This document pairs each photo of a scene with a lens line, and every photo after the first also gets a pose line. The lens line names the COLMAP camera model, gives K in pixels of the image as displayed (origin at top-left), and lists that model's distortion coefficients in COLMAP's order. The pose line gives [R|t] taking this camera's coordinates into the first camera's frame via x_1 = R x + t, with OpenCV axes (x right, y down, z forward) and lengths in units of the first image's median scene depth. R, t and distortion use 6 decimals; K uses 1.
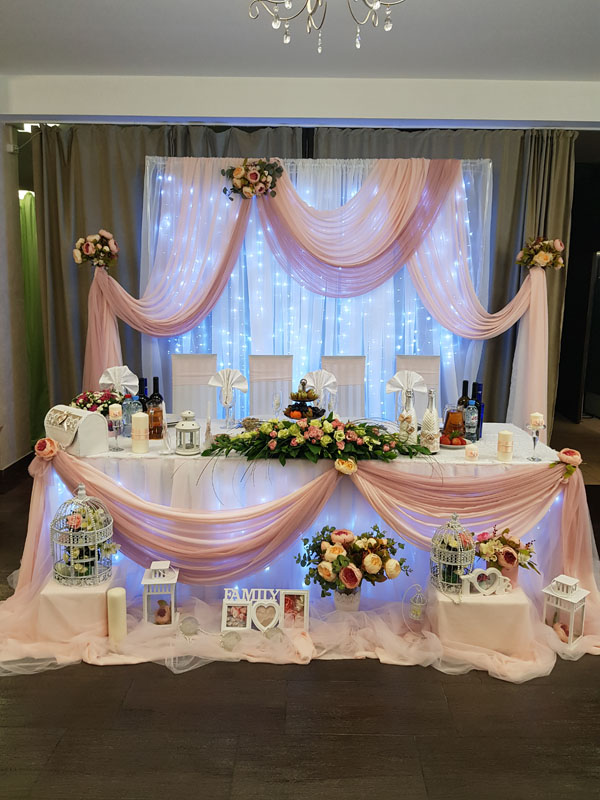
lens RADIAL K [[616.5, 0, 304.0], [0, 616.5, 404.3], [0, 0, 1]] dist [0.127882, -0.262620]
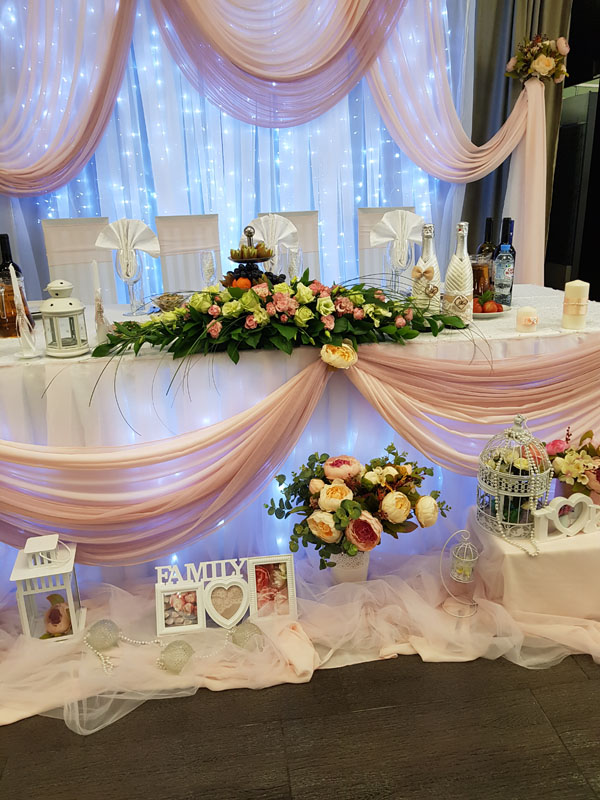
lens RADIAL K [[616.2, 0, 305.4], [0, 616.2, 396.3], [0, 0, 1]] dist [0.114749, -0.206203]
pose [[0.987972, -0.082766, 0.130616, -0.046976], [0.063074, 0.986931, 0.148286, 0.046068], [-0.141182, -0.138264, 0.980281, 0.390035]]
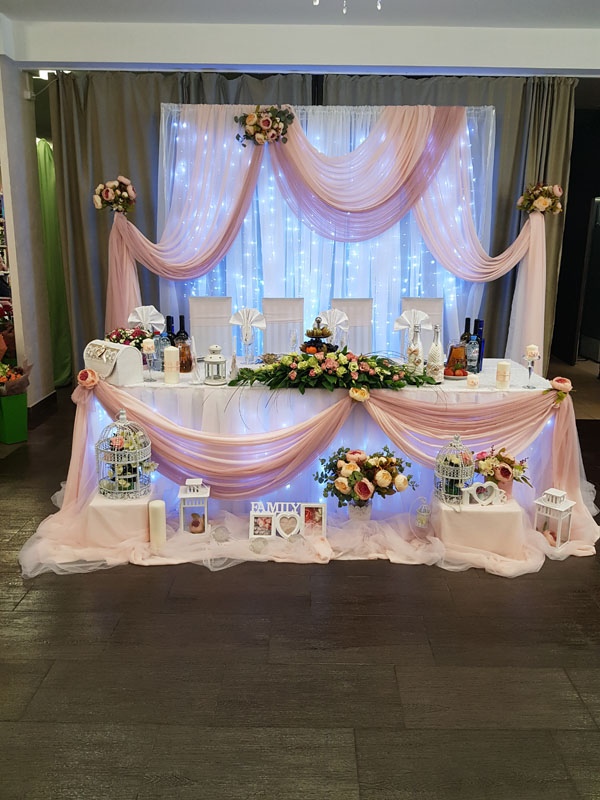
lens RADIAL K [[616.2, 0, 305.4], [0, 616.2, 396.3], [0, 0, 1]] dist [0.114749, -0.206203]
pose [[0.999980, -0.002969, 0.005630, -0.034500], [0.002593, 0.997842, 0.065603, 0.030633], [-0.005813, -0.065587, 0.997830, -0.101790]]
